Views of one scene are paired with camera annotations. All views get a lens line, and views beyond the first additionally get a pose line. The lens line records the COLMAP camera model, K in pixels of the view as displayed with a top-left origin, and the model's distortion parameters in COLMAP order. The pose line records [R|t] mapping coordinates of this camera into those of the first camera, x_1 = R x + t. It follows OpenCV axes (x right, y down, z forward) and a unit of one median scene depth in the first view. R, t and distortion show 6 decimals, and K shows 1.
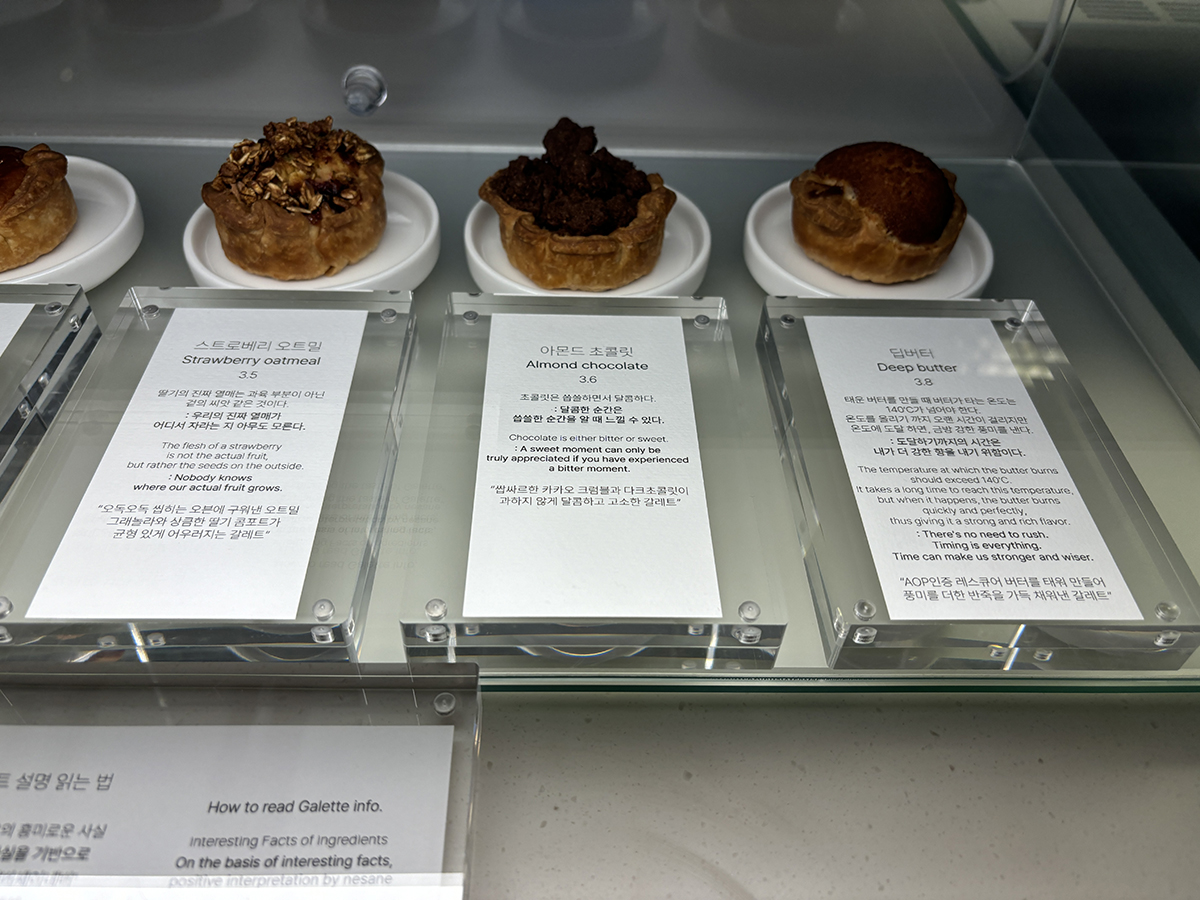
lens RADIAL K [[963.7, 0, 593.9], [0, 963.7, 451.5], [0, 0, 1]] dist [-0.025702, 0.020992]
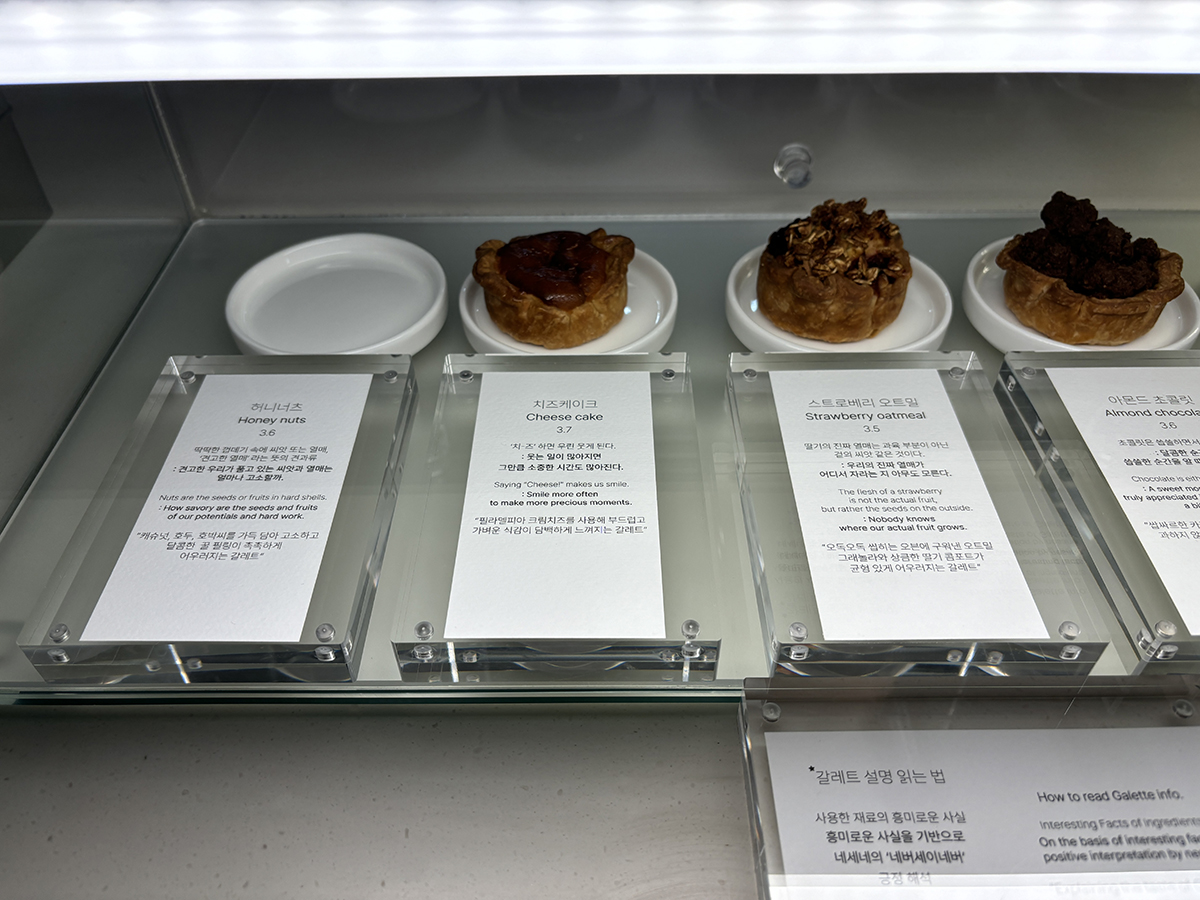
lens RADIAL K [[963.7, 0, 605.4], [0, 963.7, 455.5], [0, 0, 1]] dist [-0.025702, 0.020992]
pose [[0.998476, -0.021266, -0.050924, -0.689337], [0.019548, 0.999230, -0.034005, -0.016798], [0.051608, 0.032958, 0.998123, -0.178488]]
